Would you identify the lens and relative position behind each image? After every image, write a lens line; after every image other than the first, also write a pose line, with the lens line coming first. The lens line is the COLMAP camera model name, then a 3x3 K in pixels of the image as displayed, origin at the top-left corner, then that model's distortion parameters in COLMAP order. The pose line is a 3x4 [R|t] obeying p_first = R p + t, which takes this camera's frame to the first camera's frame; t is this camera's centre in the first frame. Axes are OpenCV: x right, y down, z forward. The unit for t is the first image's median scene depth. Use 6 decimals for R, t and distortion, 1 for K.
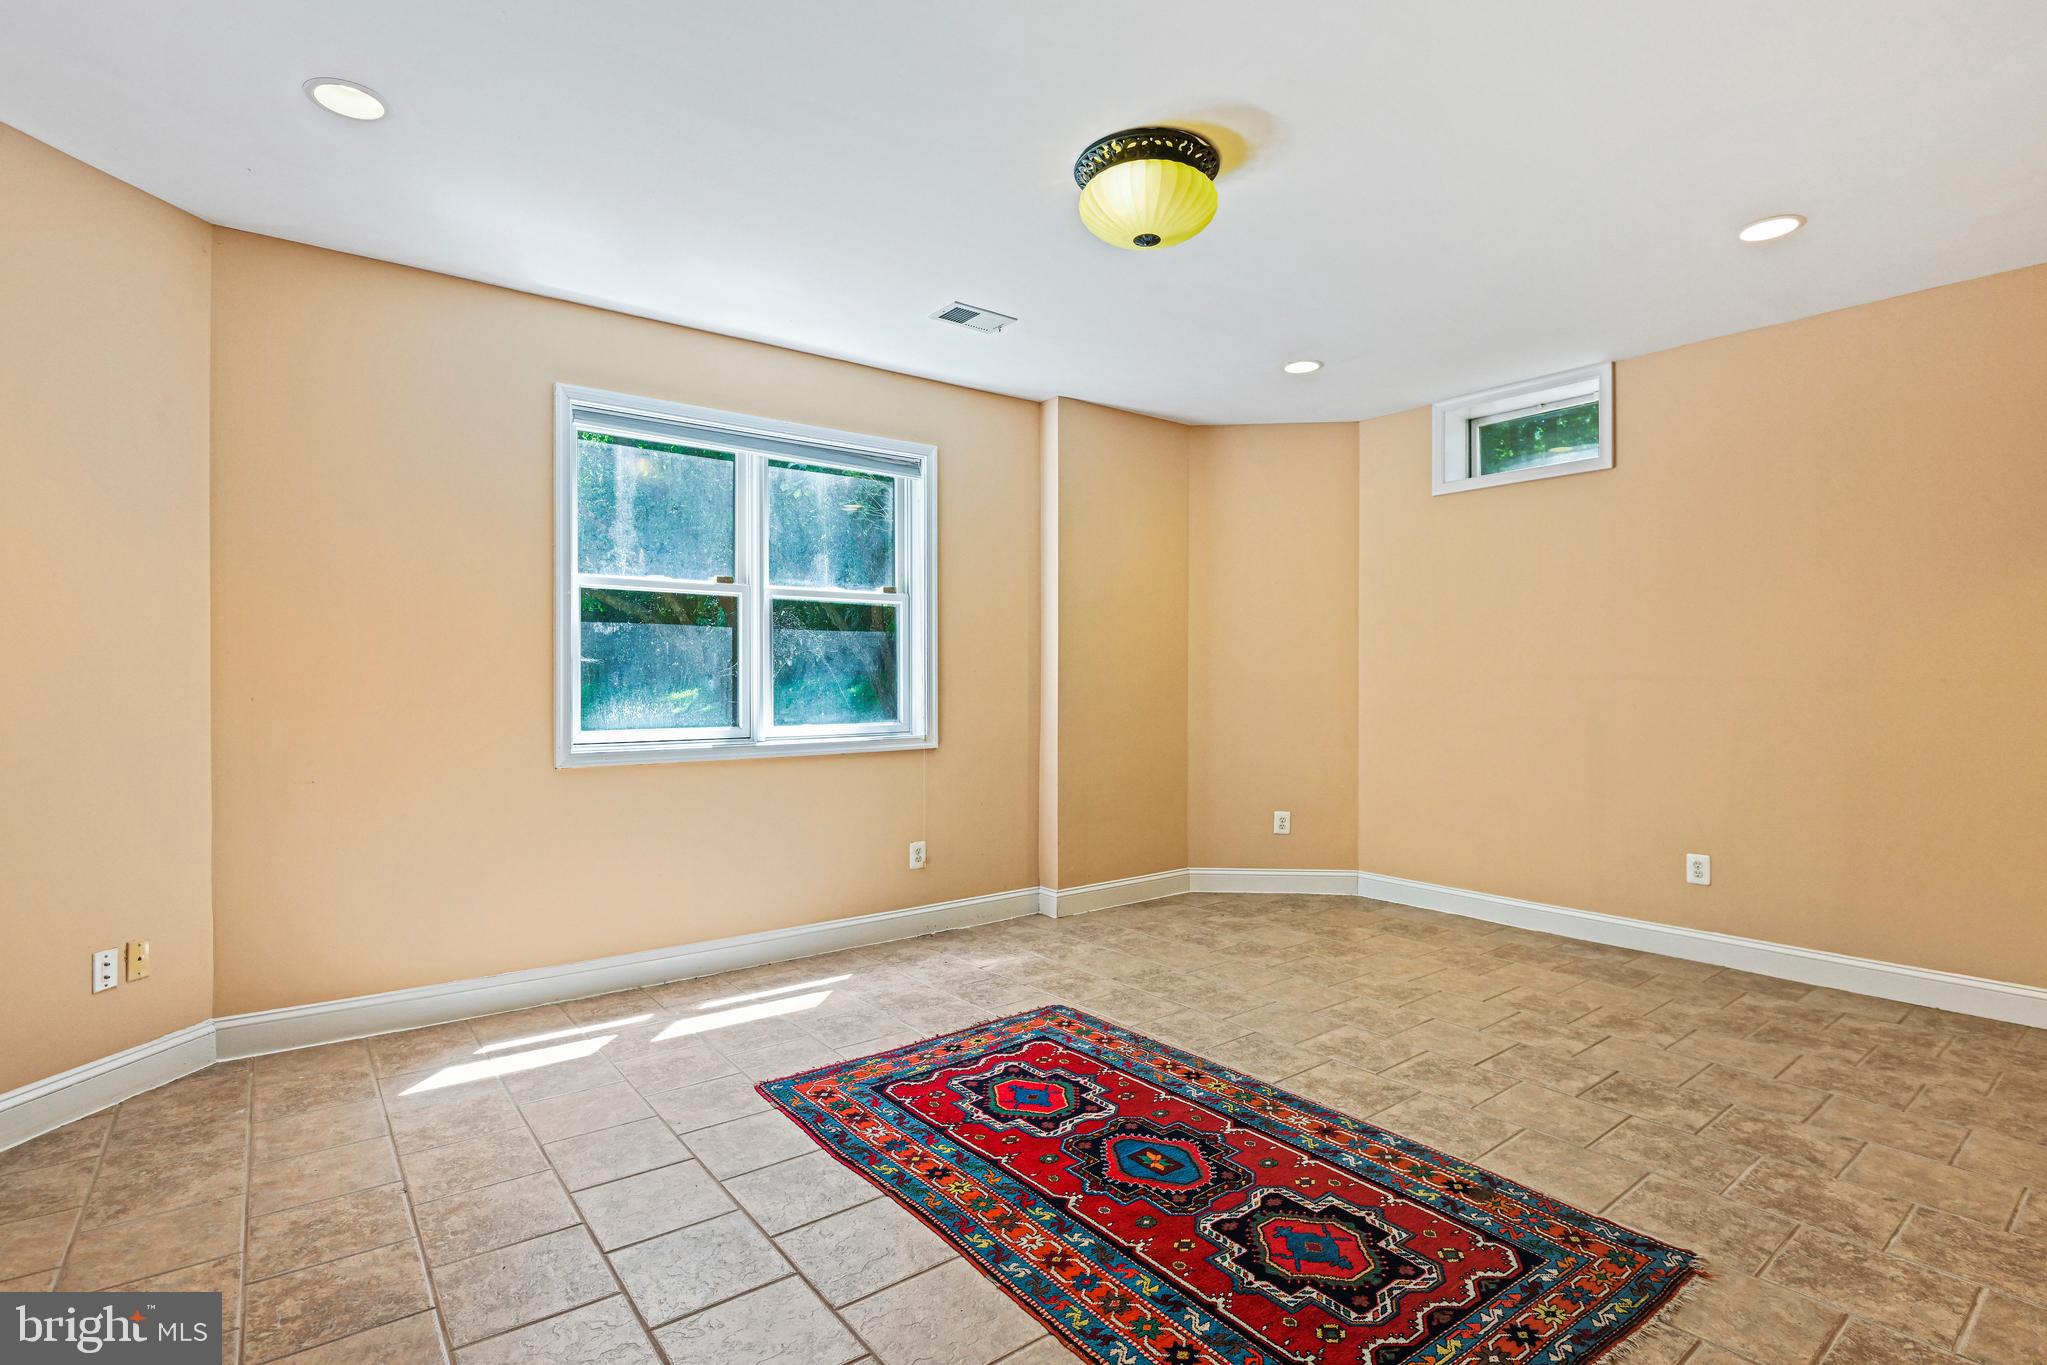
lens RADIAL K [[968.6, 0, 1024.6], [0, 968.6, 689.1], [0, 0, 1]] dist [-0.012734, -0.005329]
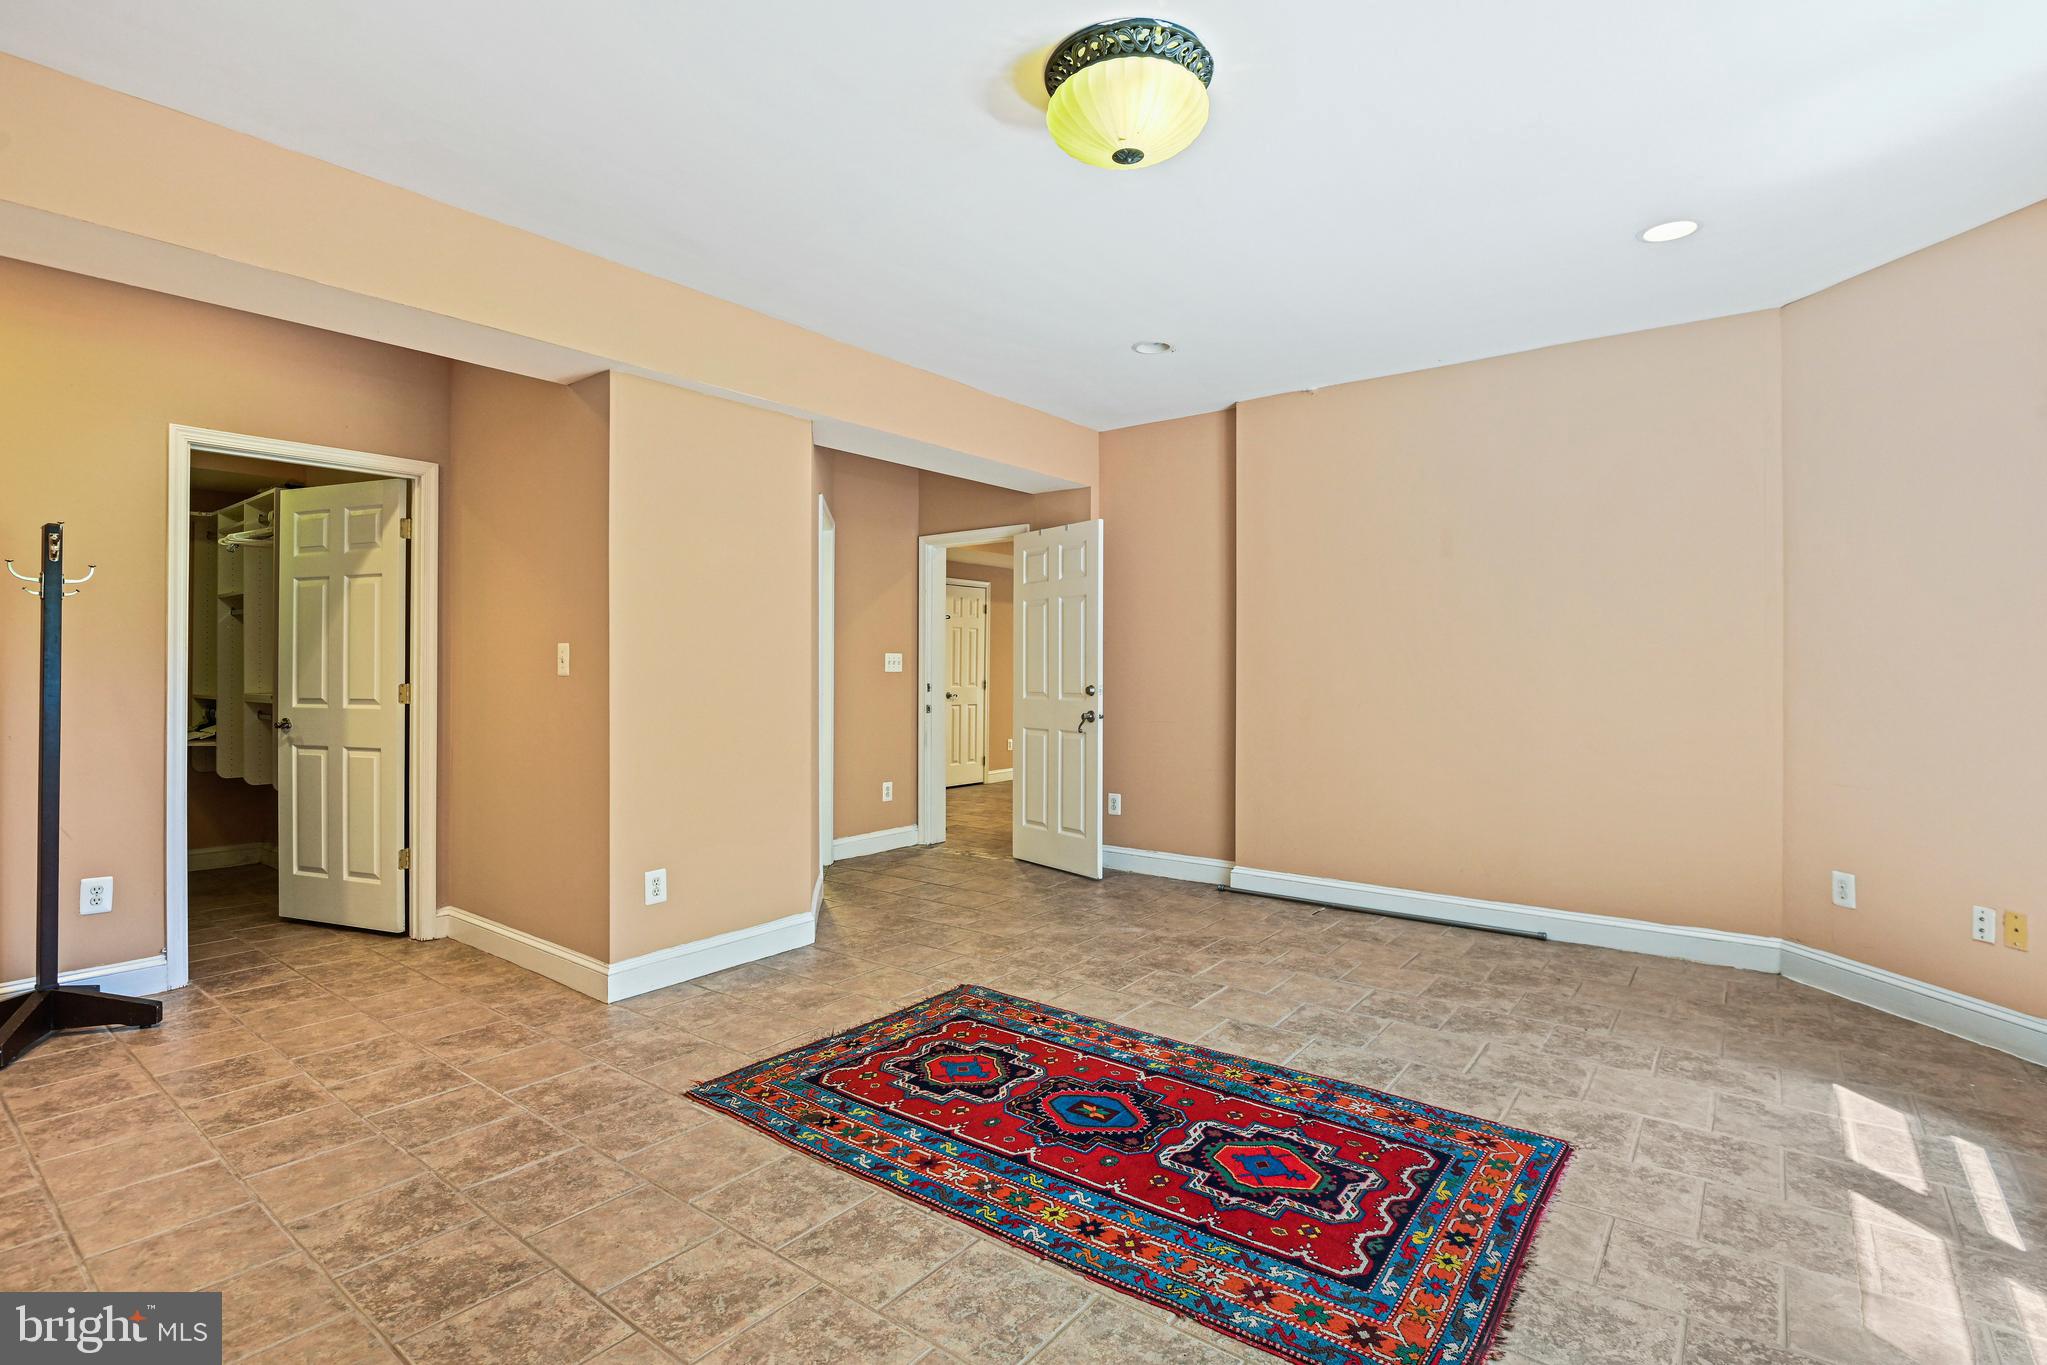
lens RADIAL K [[968.6, 0, 1013.8], [0, 968.6, 670.8], [0, 0, 1]] dist [-0.012734, -0.005329]
pose [[-0.969511, 0.000293, -0.245048, 0.469229], [-0.002864, 0.999917, 0.012527, -0.019585], [0.245032, 0.012847, -0.969430, 1.945487]]
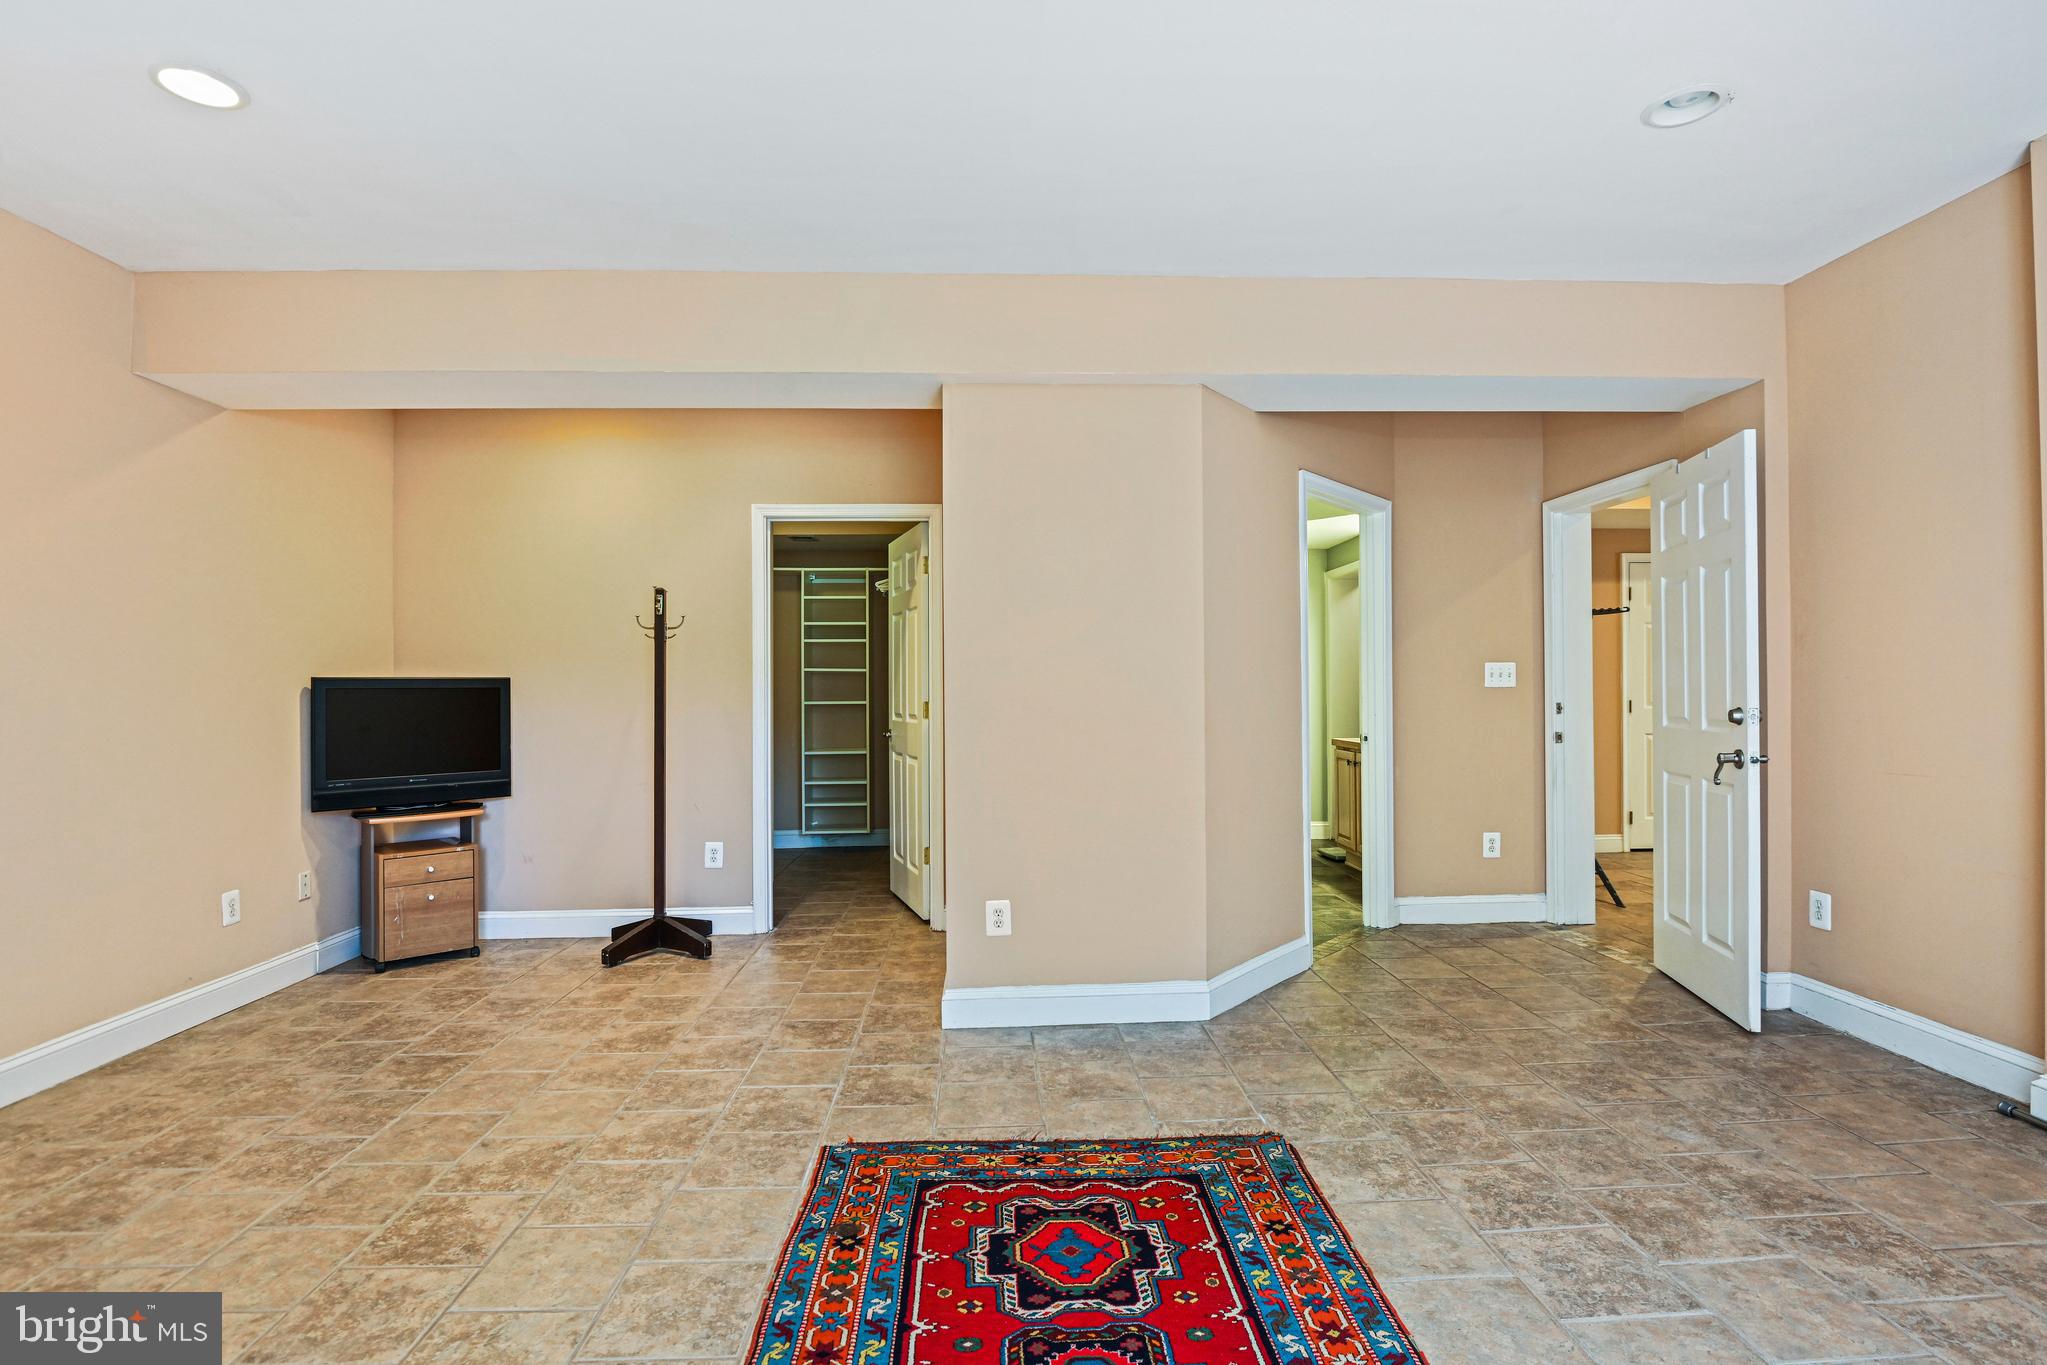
lens RADIAL K [[968.6, 0, 1030.6], [0, 968.6, 684.0], [0, 0, 1]] dist [-0.012734, -0.005329]
pose [[-0.815721, 0.010444, 0.578351, -0.204757], [0.015461, 0.999873, 0.003751, -0.011496], [-0.578238, 0.012002, -0.815780, 1.494071]]
